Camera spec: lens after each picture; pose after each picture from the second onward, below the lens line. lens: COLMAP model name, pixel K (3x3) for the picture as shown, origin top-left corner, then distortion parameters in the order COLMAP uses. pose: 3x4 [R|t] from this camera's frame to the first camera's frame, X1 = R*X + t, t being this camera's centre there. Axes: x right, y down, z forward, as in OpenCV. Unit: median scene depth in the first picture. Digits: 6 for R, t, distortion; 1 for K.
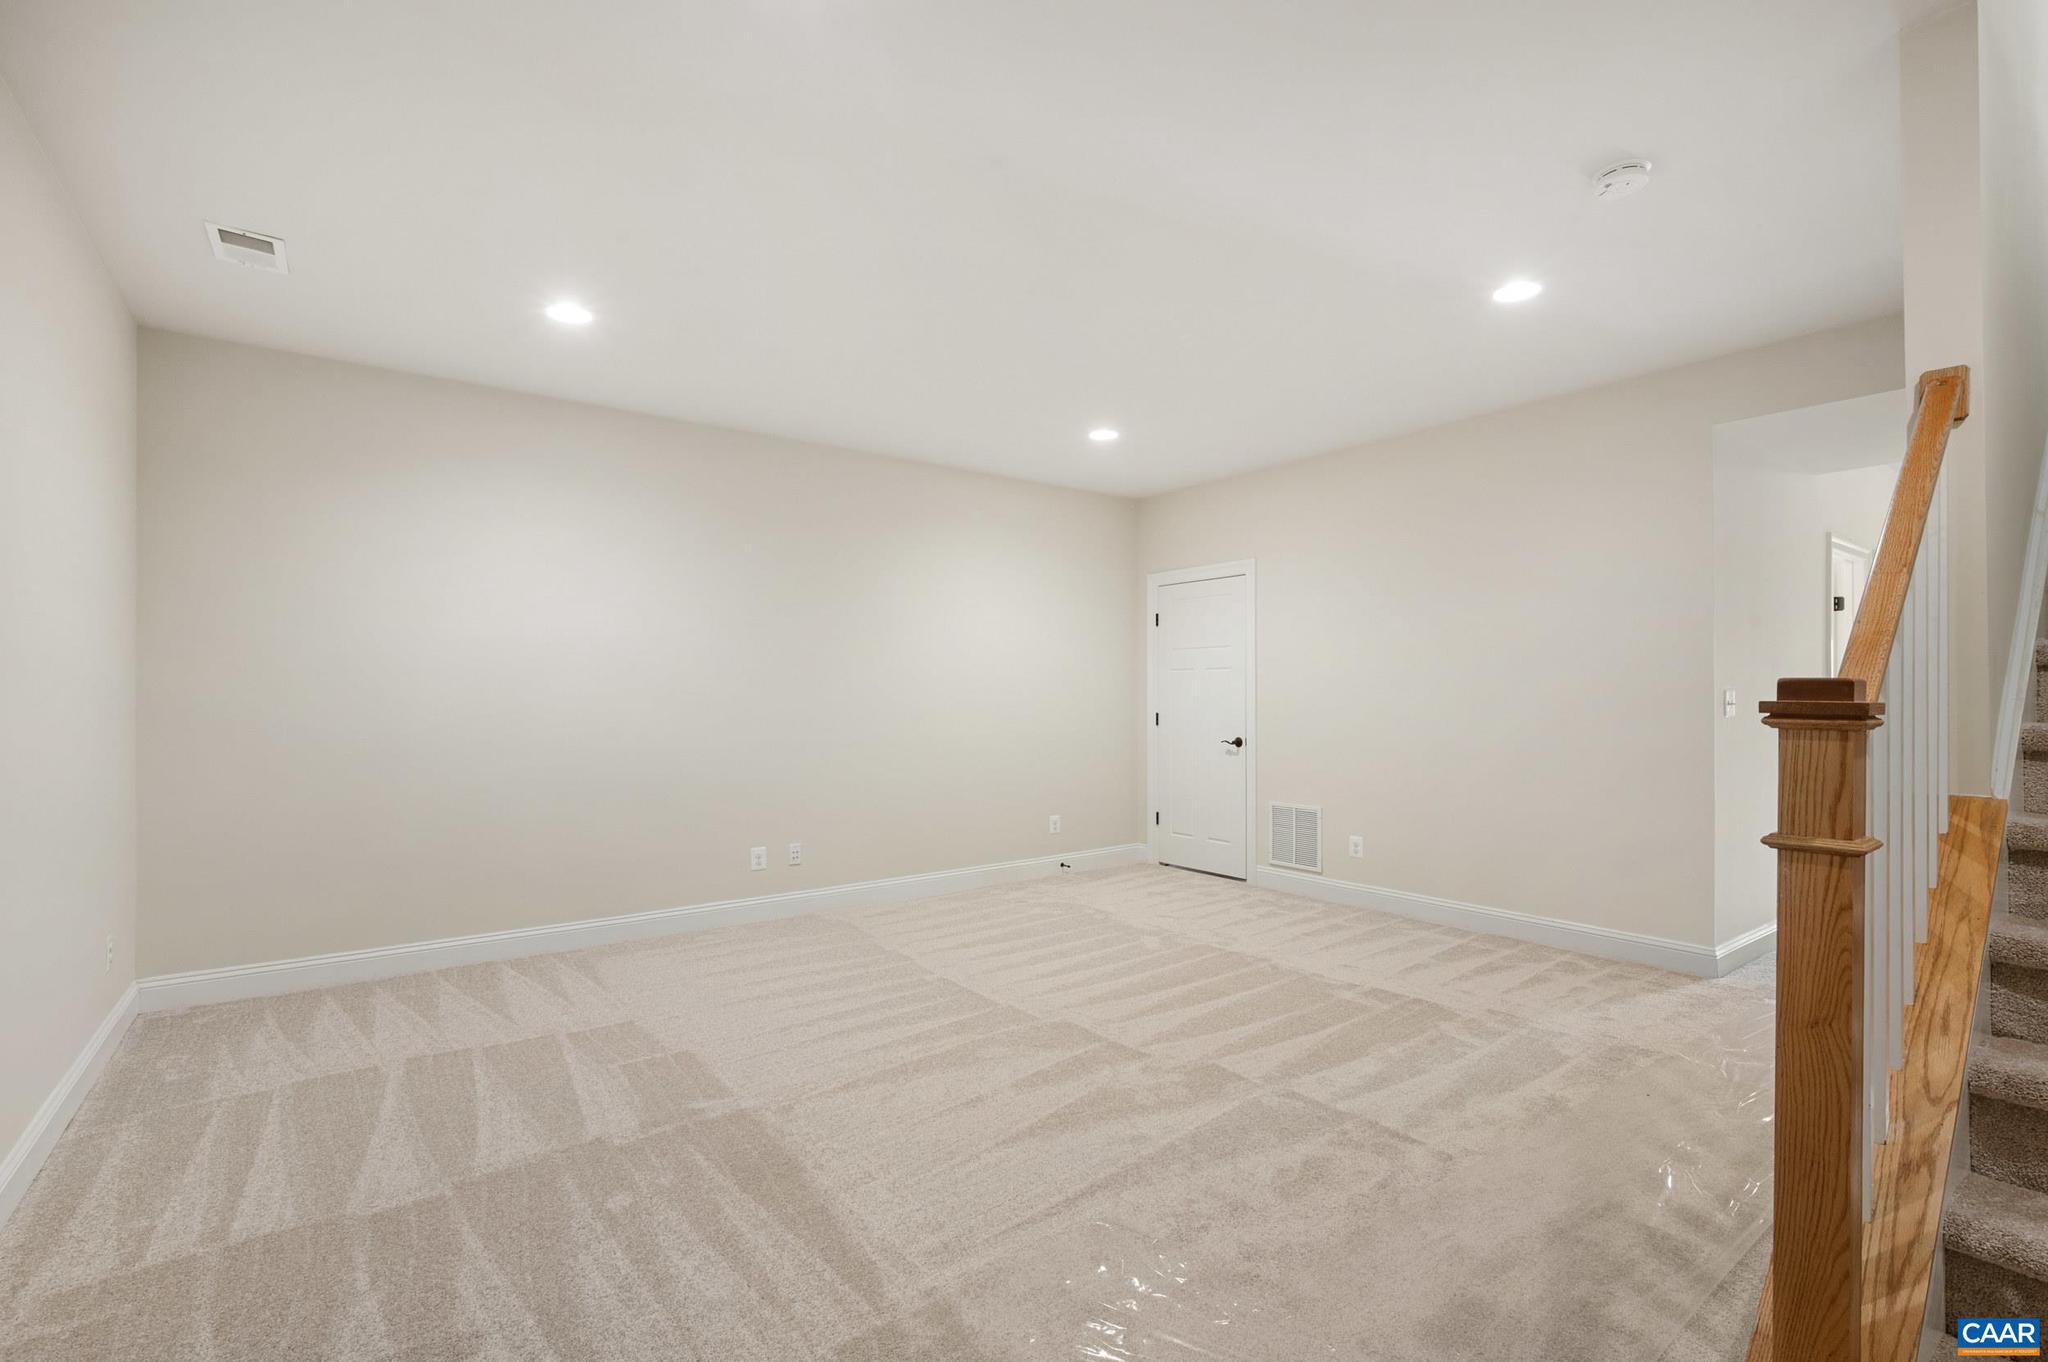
lens RADIAL K [[931.2, 0, 1023.3], [0, 931.2, 689.3], [0, 0, 1]] dist [0.000199, 0.000069]
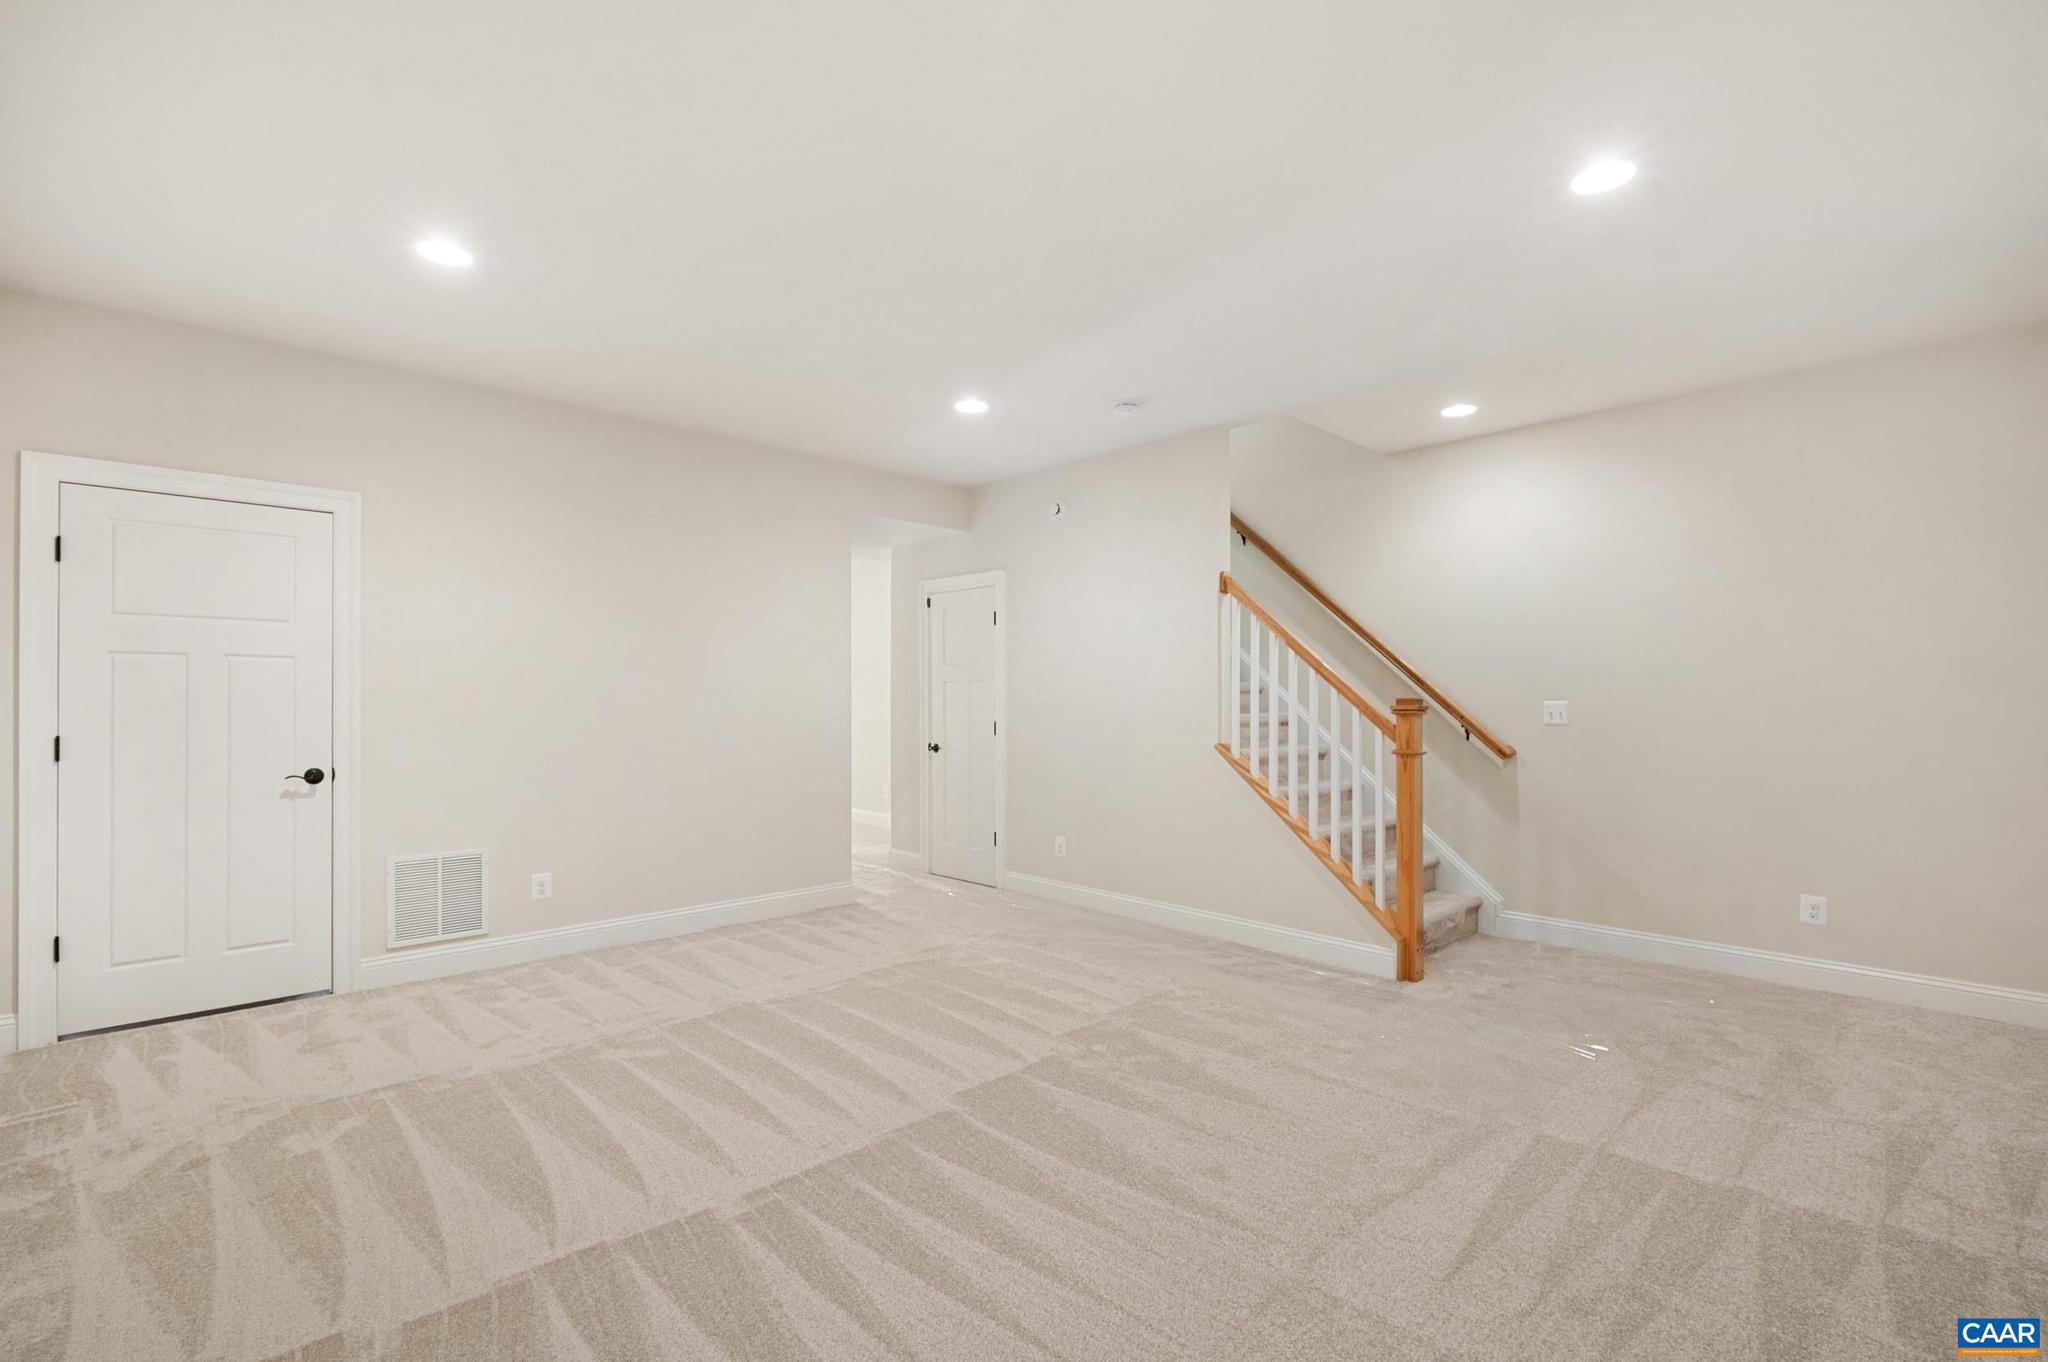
lens RADIAL K [[931.2, 0, 1021.9], [0, 931.2, 691.4], [0, 0, 1]] dist [0.000199, 0.000069]
pose [[-0.129069, 0.012996, 0.991550, -0.605165], [-0.004284, 0.999897, -0.013663, 0.008221], [-0.991626, -0.006011, -0.129000, 0.813450]]
